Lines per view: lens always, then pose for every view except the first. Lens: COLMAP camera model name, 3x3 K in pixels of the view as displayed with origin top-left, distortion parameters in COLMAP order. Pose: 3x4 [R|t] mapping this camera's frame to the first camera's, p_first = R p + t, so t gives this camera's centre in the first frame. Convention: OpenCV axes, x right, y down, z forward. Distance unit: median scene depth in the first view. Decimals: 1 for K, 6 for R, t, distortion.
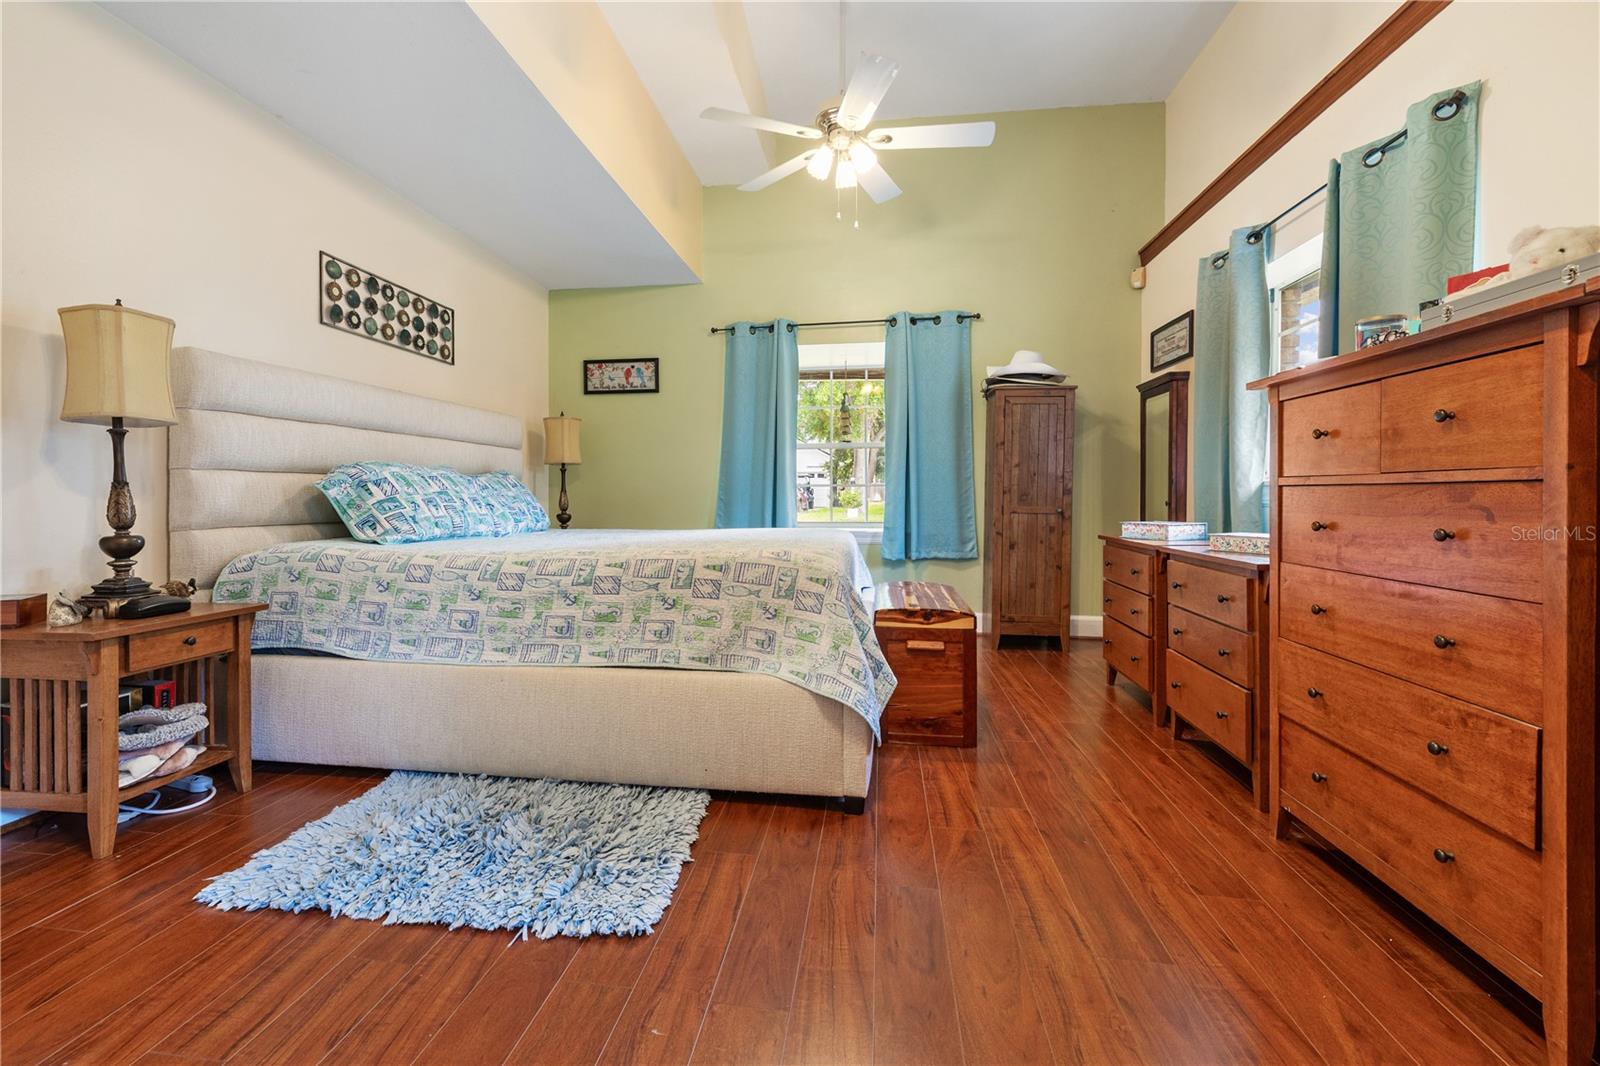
lens RADIAL K [[699.2, 0, 760.9], [0, 699.2, 495.9], [0, 0, 1]] dist [0.000282, 0.000051]
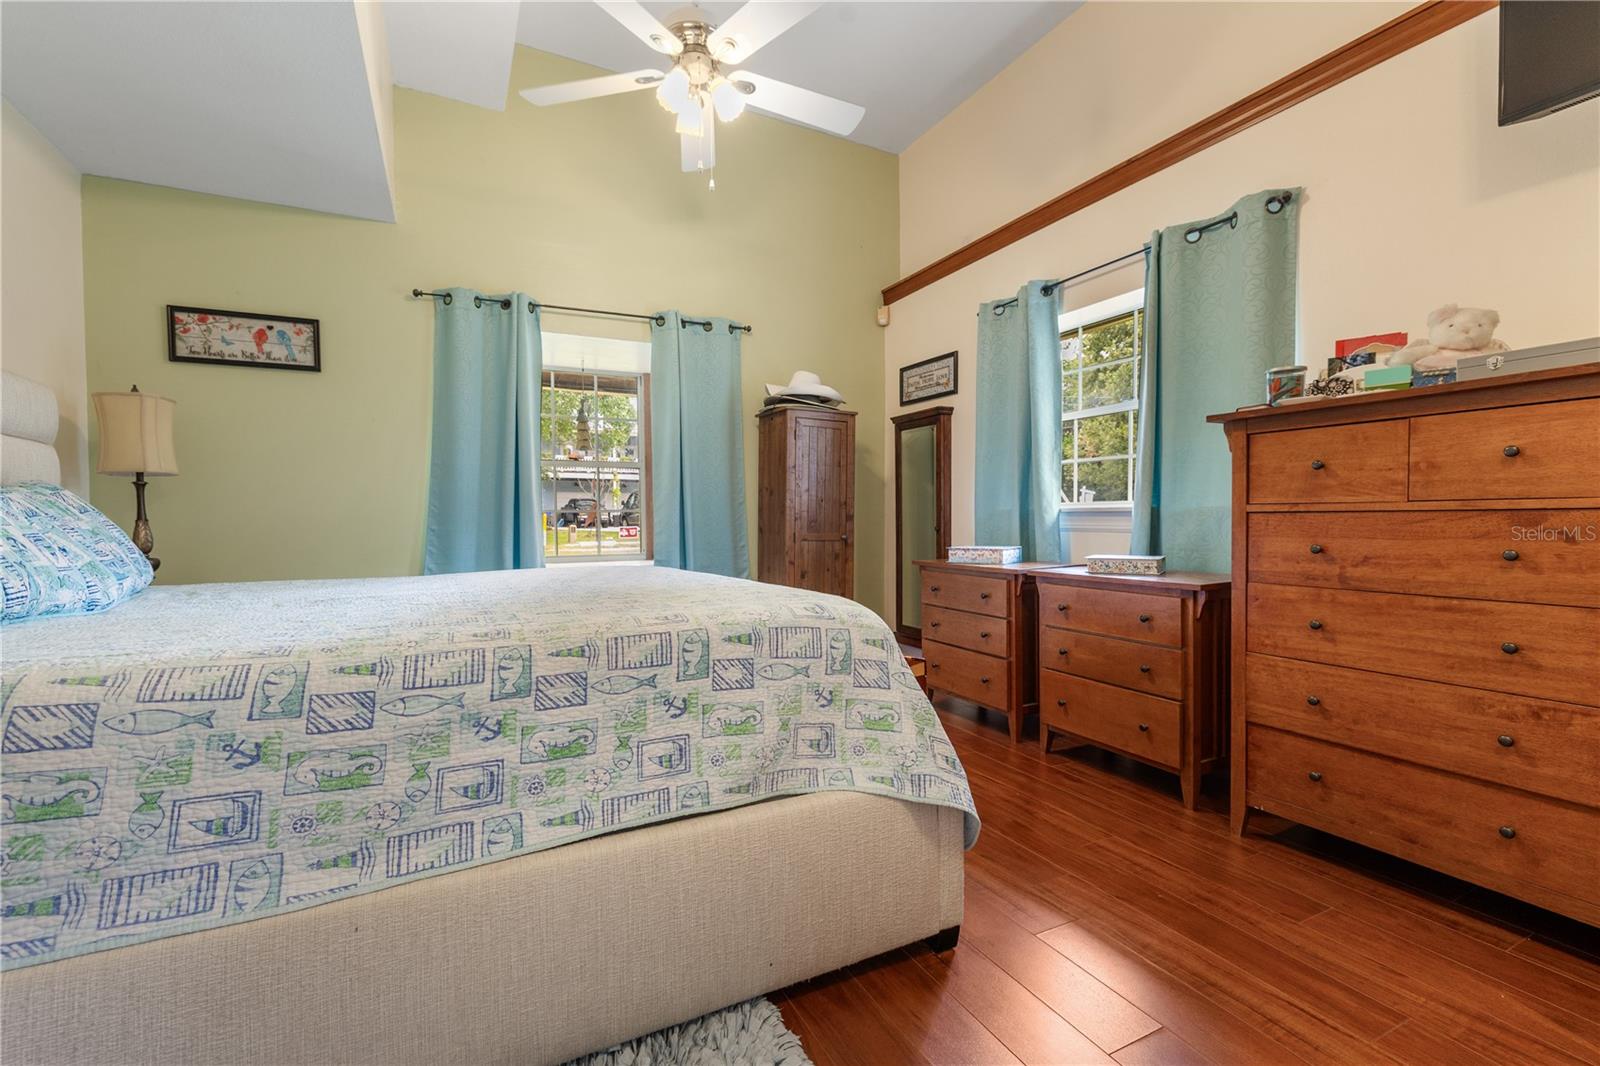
lens RADIAL K [[699.2, 0, 799.0], [0, 699.2, 532.4], [0, 0, 1]] dist [0.000282, 0.000051]
pose [[0.815420, -0.015343, 0.578666, -0.382332], [0.006834, 0.999834, 0.016880, -0.005391], [-0.578829, -0.009809, 0.815390, 0.439734]]
